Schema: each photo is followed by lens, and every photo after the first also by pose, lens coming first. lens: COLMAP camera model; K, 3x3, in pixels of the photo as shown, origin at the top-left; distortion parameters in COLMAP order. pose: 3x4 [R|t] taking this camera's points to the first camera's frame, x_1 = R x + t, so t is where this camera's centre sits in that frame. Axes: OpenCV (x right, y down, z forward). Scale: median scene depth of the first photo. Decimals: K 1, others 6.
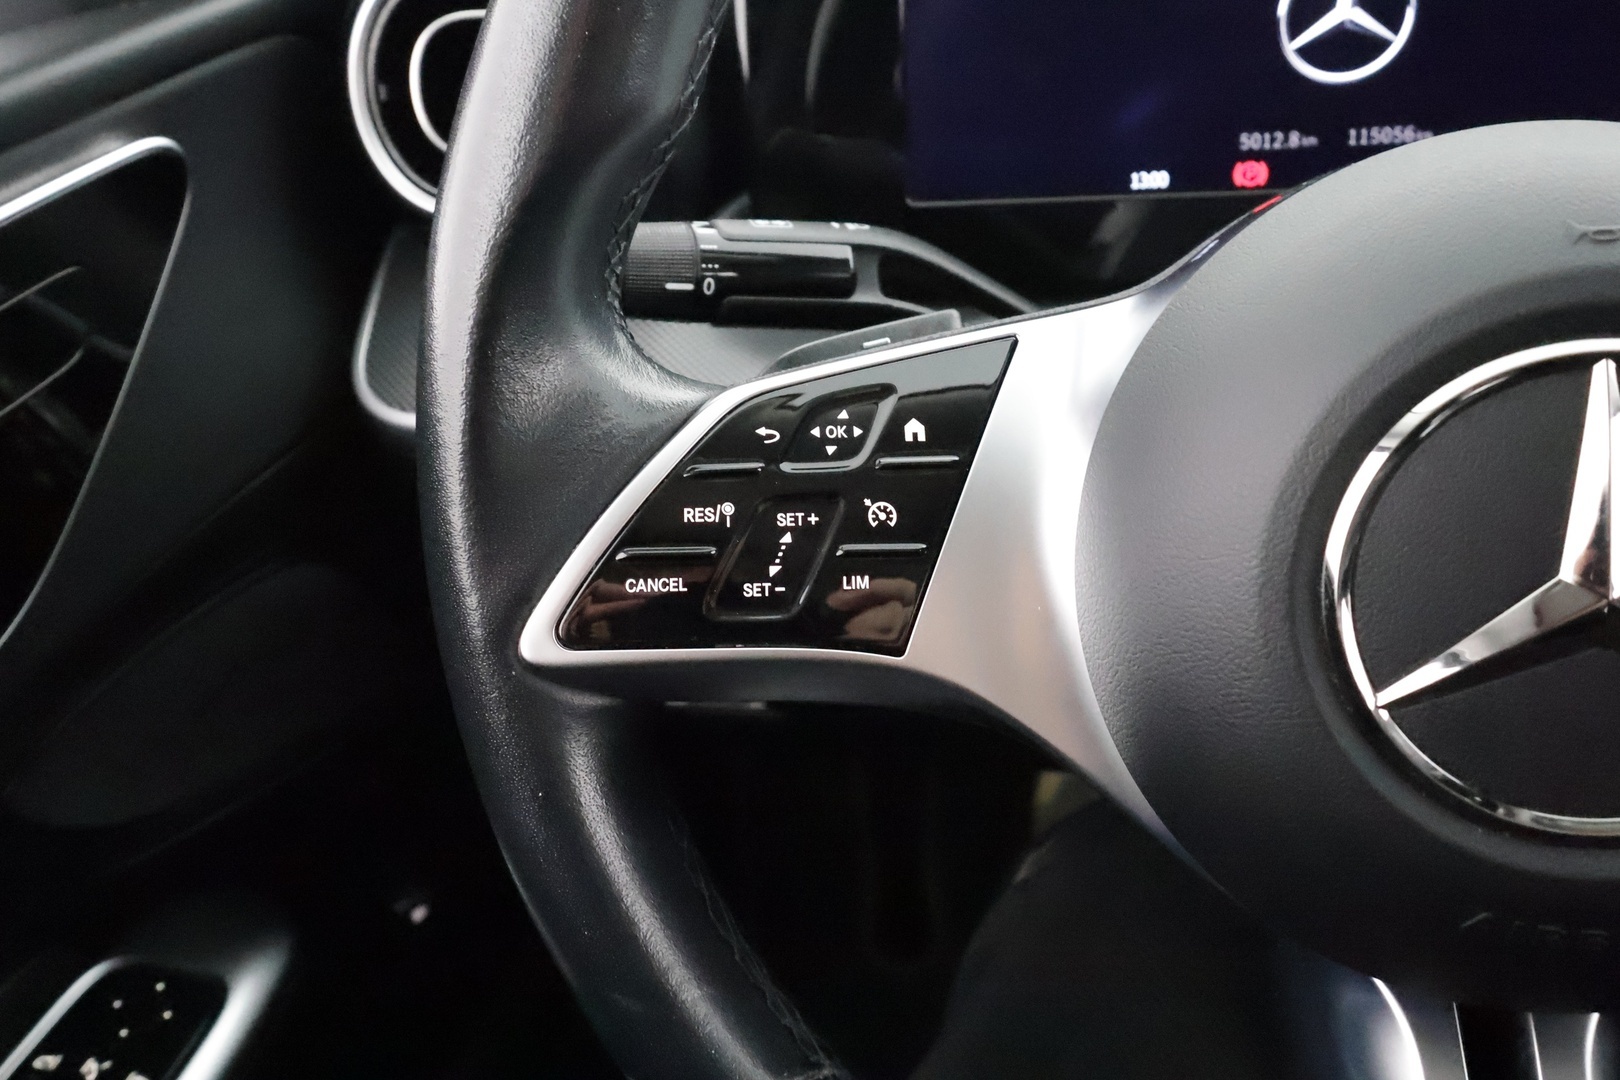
lens RADIAL K [[1281.9, 0, 810.0], [0, 1281.9, 540.0], [0, 0, 1]] dist [0.000733, 0.003873]
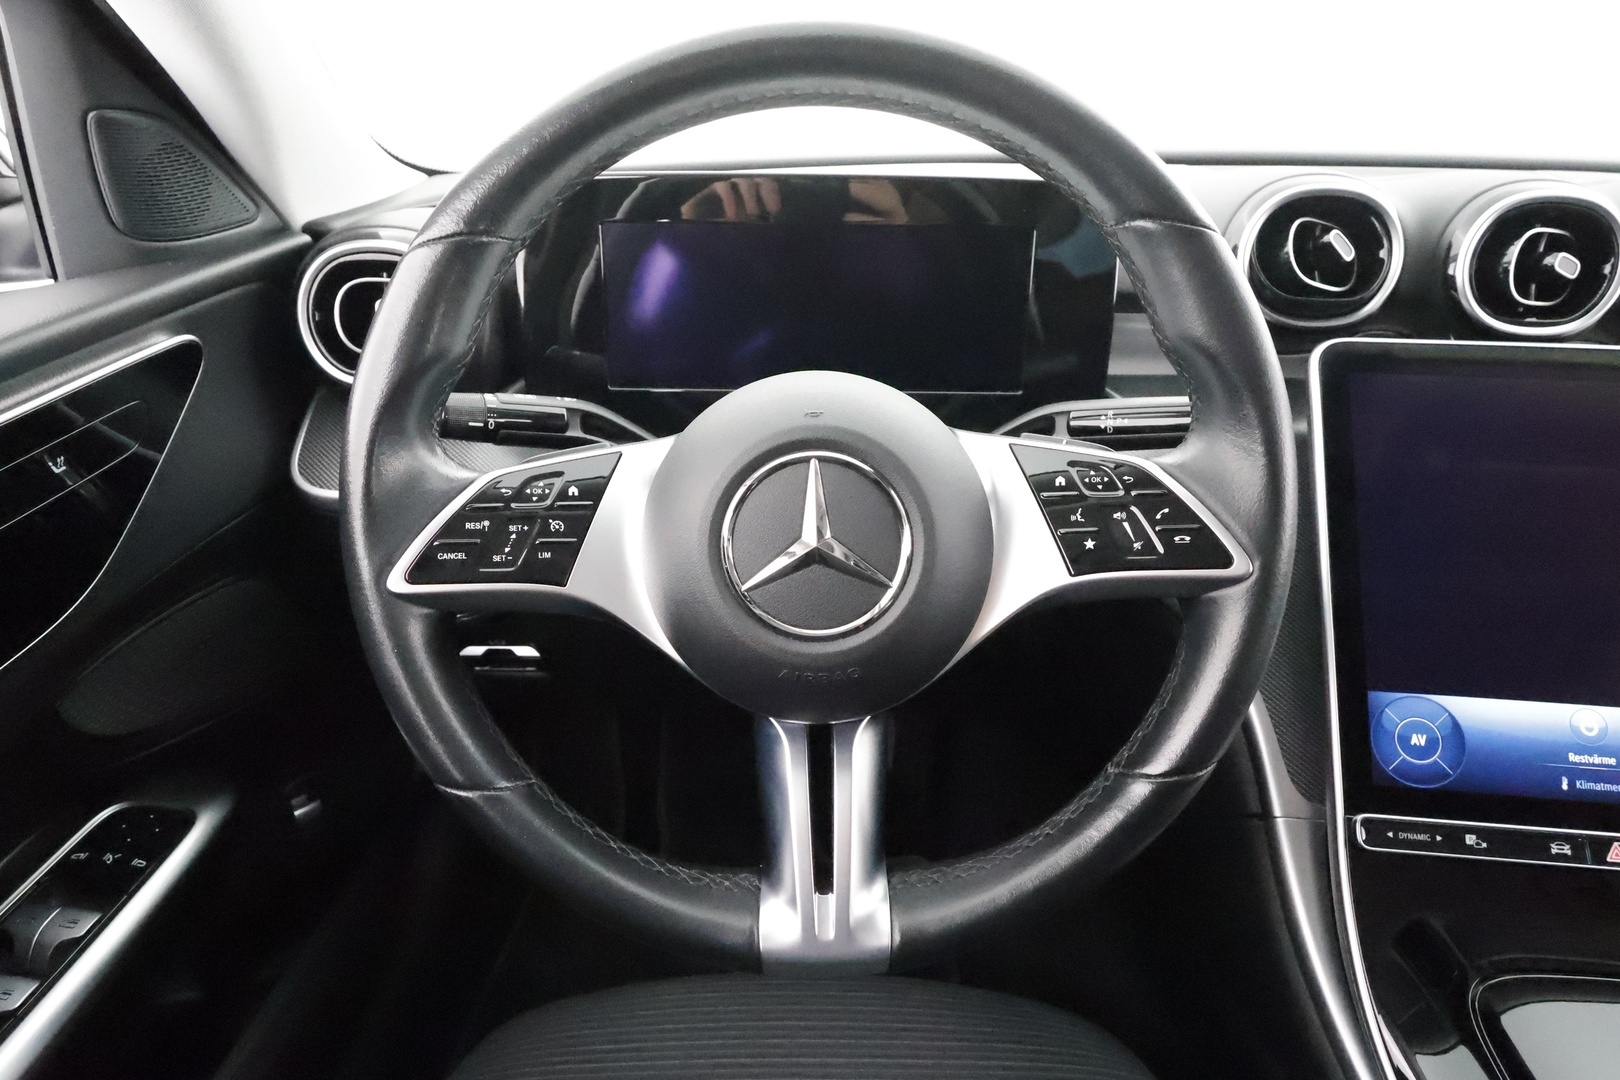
lens RADIAL K [[980.8, 0, 810.0], [0, 980.8, 540.0], [0, 0, 1]] dist [0.054048, -0.000656]
pose [[0.988513, -0.000684, 0.151133, 0.236976], [0.012832, 0.996759, -0.079415, 0.150229], [-0.150588, 0.080442, 0.985318, -0.808709]]
